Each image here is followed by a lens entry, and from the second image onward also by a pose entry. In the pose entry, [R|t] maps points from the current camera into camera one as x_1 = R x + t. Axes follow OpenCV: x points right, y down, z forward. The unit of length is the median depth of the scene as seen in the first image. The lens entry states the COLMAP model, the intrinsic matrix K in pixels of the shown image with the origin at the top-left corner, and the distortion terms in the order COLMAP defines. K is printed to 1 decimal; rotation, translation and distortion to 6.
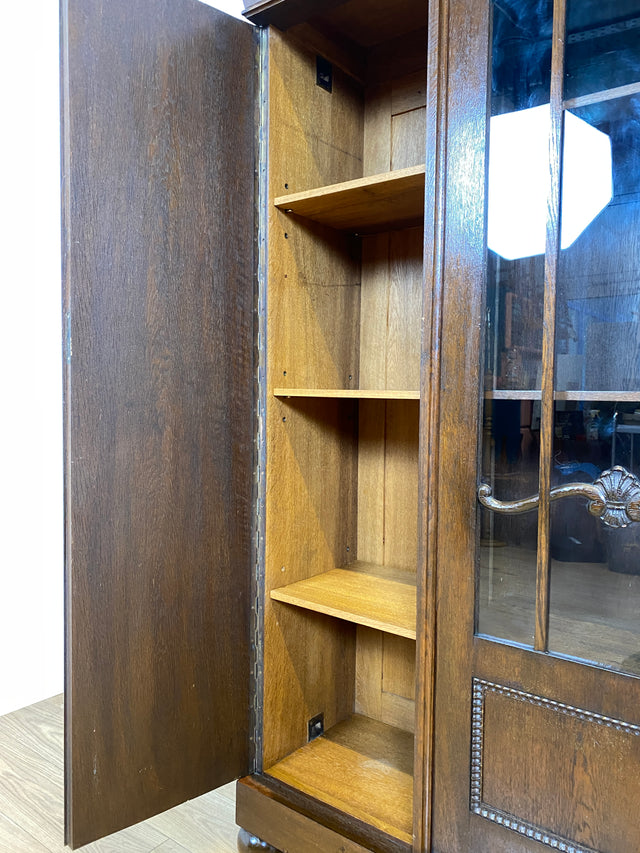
lens RADIAL K [[649.1, 0, 320.0], [0, 649.1, 426.5], [0, 0, 1]] dist [0.008150, -0.000522]
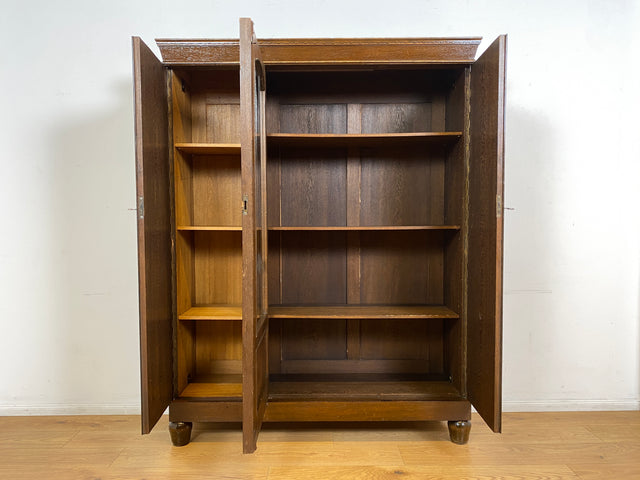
lens RADIAL K [[476.7, 0, 316.2], [0, 476.7, 251.7], [0, 0, 1]] dist [0.008381, 0.002550]
pose [[0.794805, -0.047366, 0.605014, -0.918841], [0.043777, 0.998827, 0.020688, 0.019550], [-0.605284, 0.010042, 0.795946, -0.824015]]
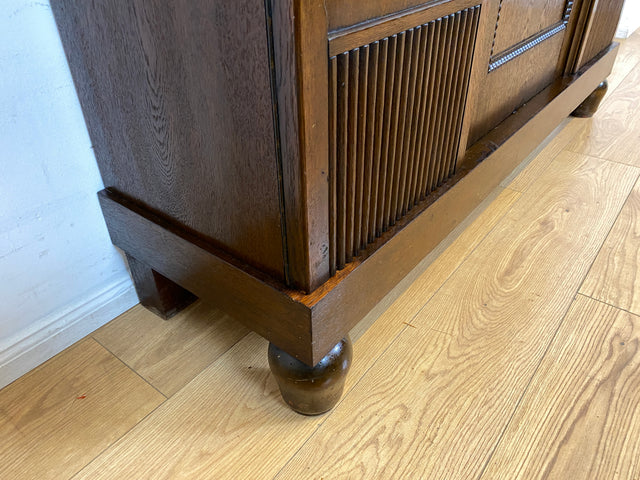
lens RADIAL K [[494.0, 0, 321.1], [0, 494.0, 222.7], [0, 0, 1]] dist [0.001590, -0.000242]
pose [[0.017060, -0.556976, 0.830353, -0.540318], [0.060520, 0.829527, 0.555178, 0.366198], [-0.998021, 0.040781, 0.047859, 1.282979]]
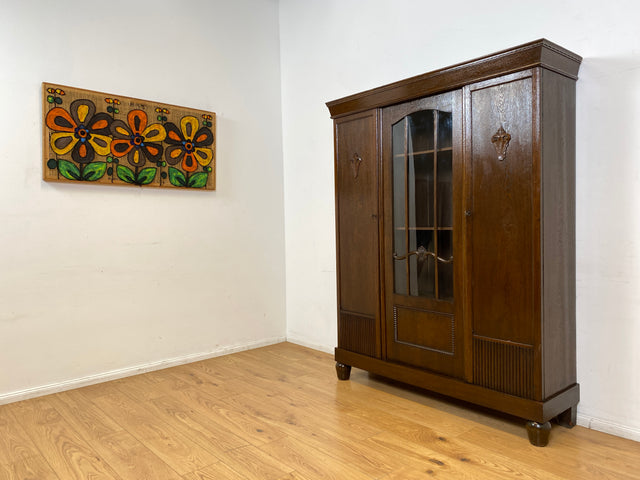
lens RADIAL K [[484.7, 0, 320.0], [0, 484.7, 235.4], [0, 0, 1]] dist [-0.000560, -0.003419]
pose [[0.979313, -0.022205, -0.201128, 0.398642], [0.018153, 0.999594, -0.021970, 0.046769], [0.201534, 0.017864, 0.979319, -1.858494]]
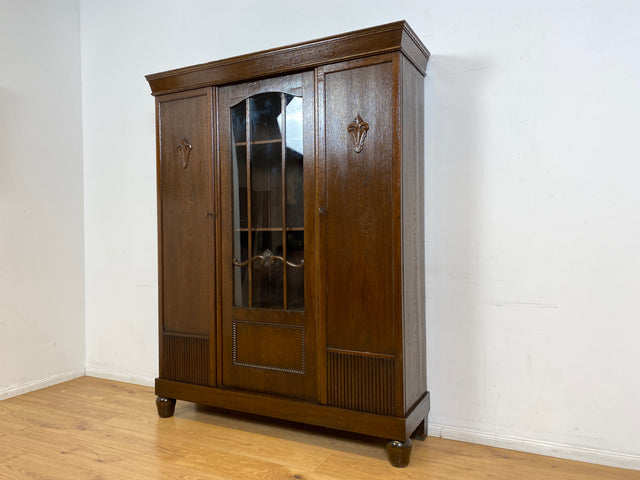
lens RADIAL K [[483.3, 0, 316.3], [0, 483.3, 239.6], [0, 0, 1]] dist [0.036653, -0.044502]
pose [[0.982713, -0.021522, 0.183882, 0.218629], [0.029332, 0.998775, -0.039859, 0.108357], [-0.182799, 0.044564, 0.982140, -1.428284]]
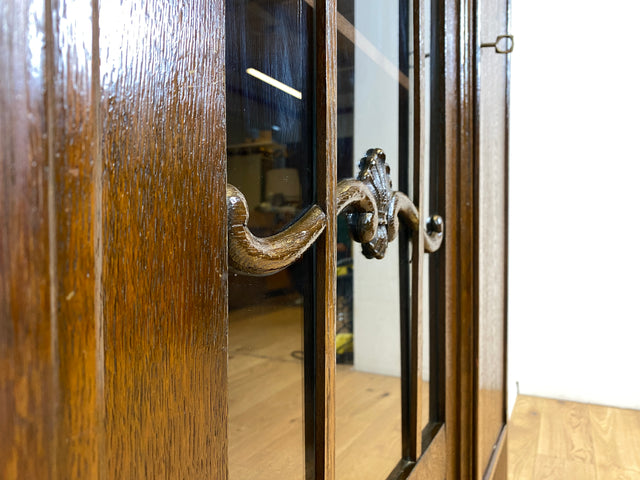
lens RADIAL K [[487.0, 0, 315.1], [0, 487.0, 240.4], [0, 0, 1]] dist [0.008150, -0.000522]
pose [[-0.188311, -0.022336, 0.981855, 0.046292], [0.058435, 0.997715, 0.033904, 0.110939], [-0.980369, 0.063759, -0.186576, 1.027215]]
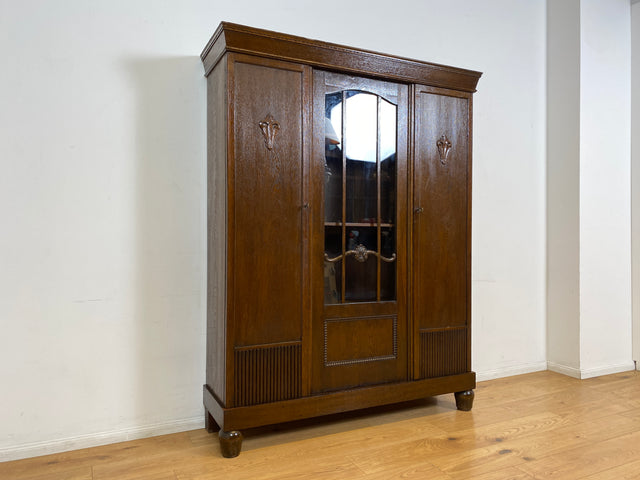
lens RADIAL K [[483.3, 0, 316.3], [0, 483.3, 239.6], [0, 0, 1]] dist [0.036653, -0.044502]
pose [[0.457082, -0.011385, 0.889352, -1.790148], [0.048203, 0.998766, -0.011988, 0.050290], [-0.888117, 0.048349, 0.457067, 0.014967]]
